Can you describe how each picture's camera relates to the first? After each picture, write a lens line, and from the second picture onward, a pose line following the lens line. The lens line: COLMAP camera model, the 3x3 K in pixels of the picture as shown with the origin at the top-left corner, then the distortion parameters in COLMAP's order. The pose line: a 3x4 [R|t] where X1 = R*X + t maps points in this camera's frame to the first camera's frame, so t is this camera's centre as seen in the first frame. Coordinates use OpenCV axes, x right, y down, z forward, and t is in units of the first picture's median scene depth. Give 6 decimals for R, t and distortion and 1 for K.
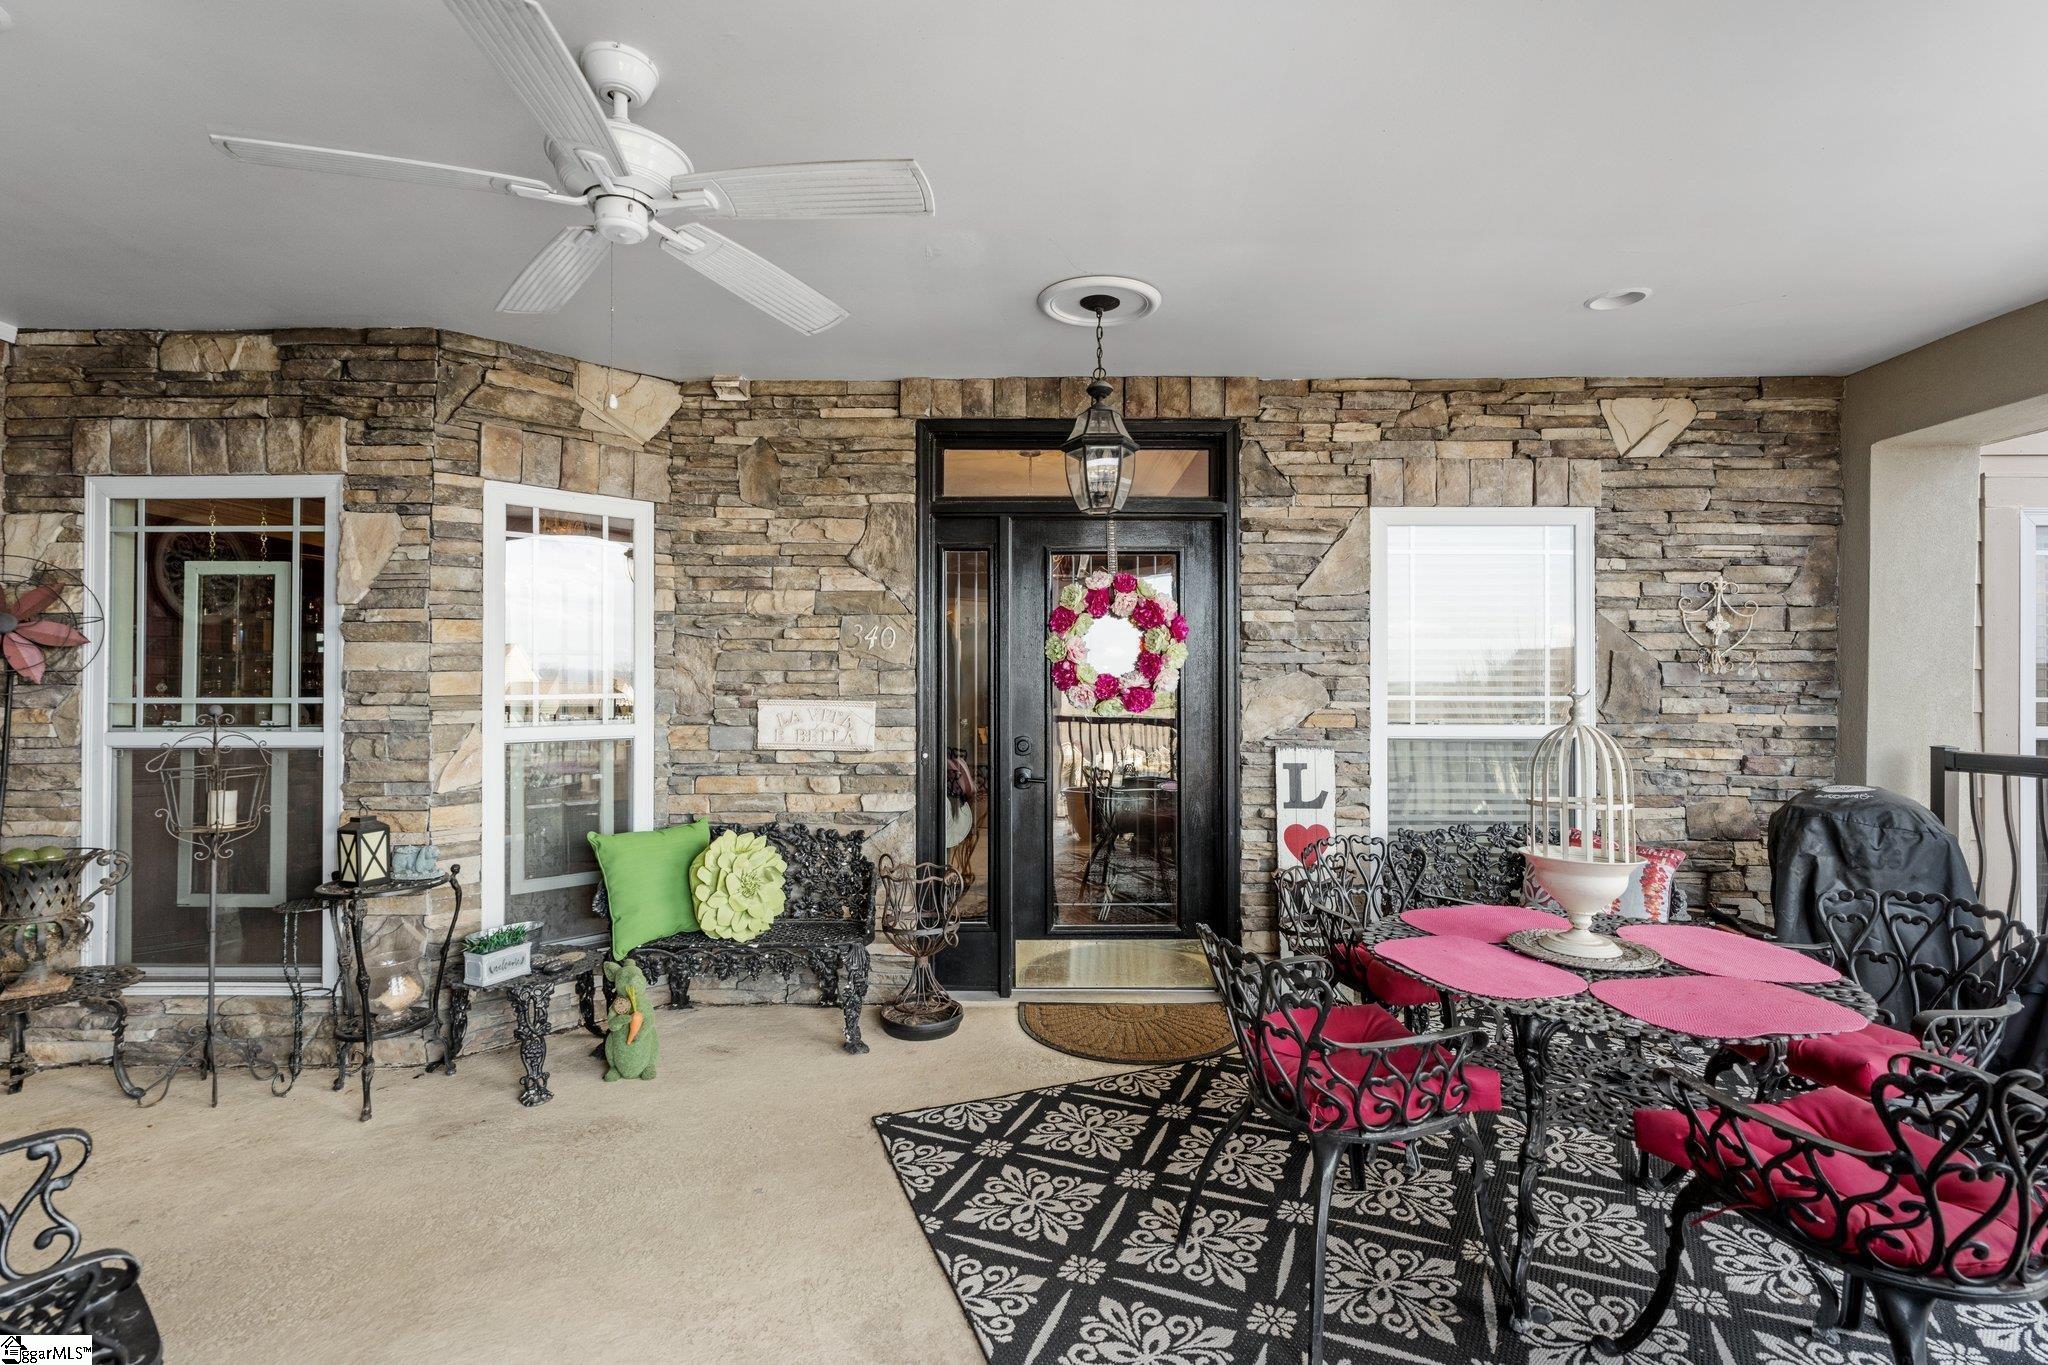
lens RADIAL K [[920.2, 0, 1011.6], [0, 920.2, 676.6], [0, 0, 1]] dist [-0.009151, 0.003652]
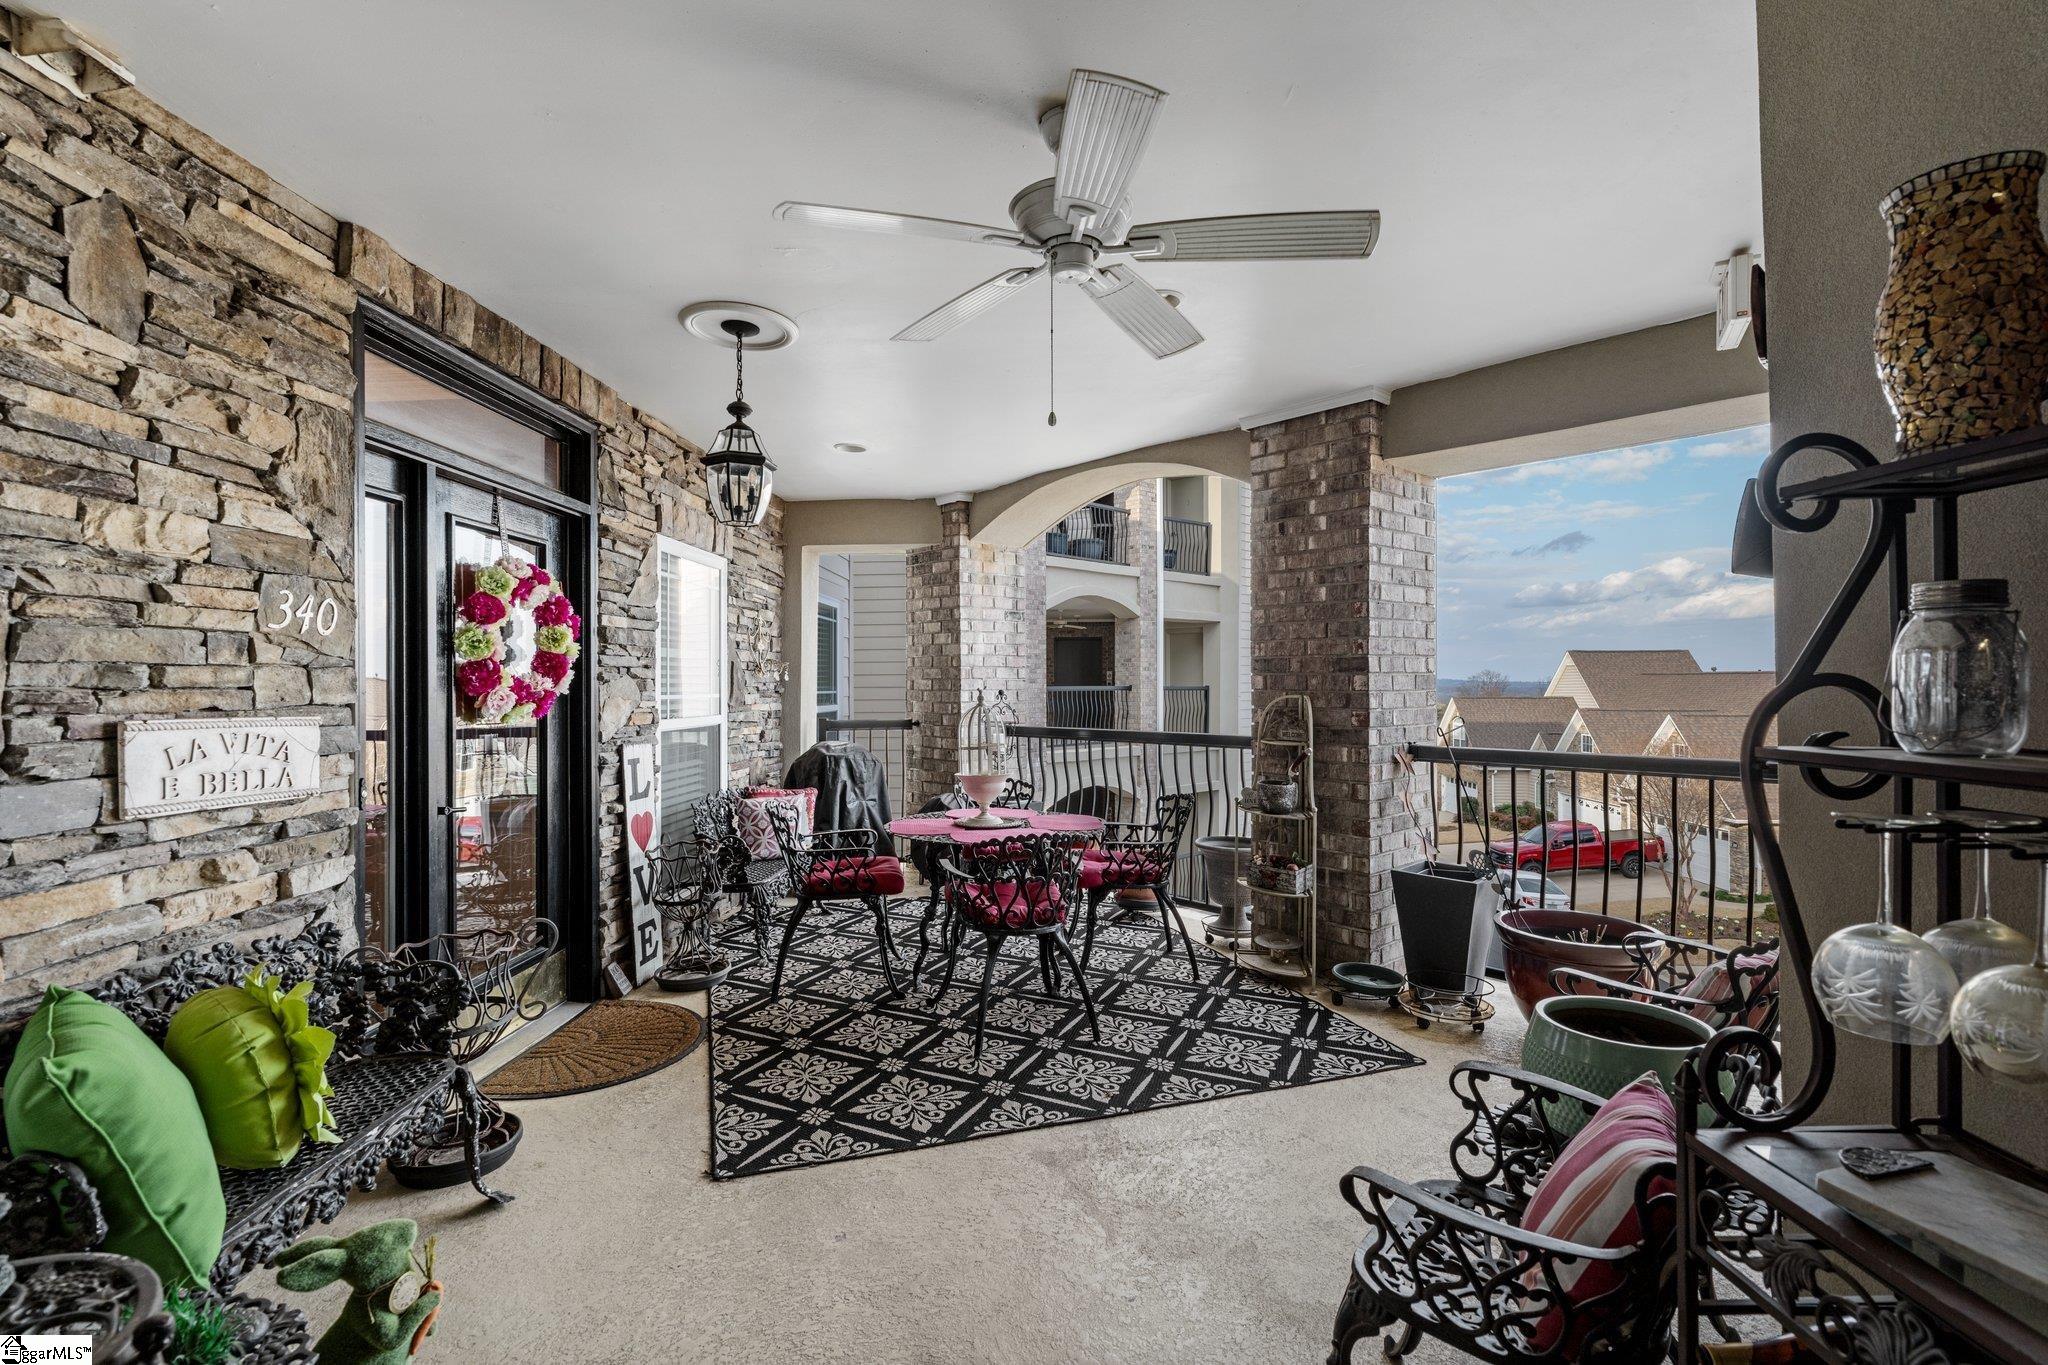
lens RADIAL K [[920.2, 0, 1012.8], [0, 920.2, 679.8], [0, 0, 1]] dist [-0.009151, 0.003652]
pose [[0.046801, 0.002109, 0.998902, -0.747926], [-0.002927, 0.999994, -0.001974, 0.001861], [-0.998900, -0.002831, 0.046807, 0.495542]]
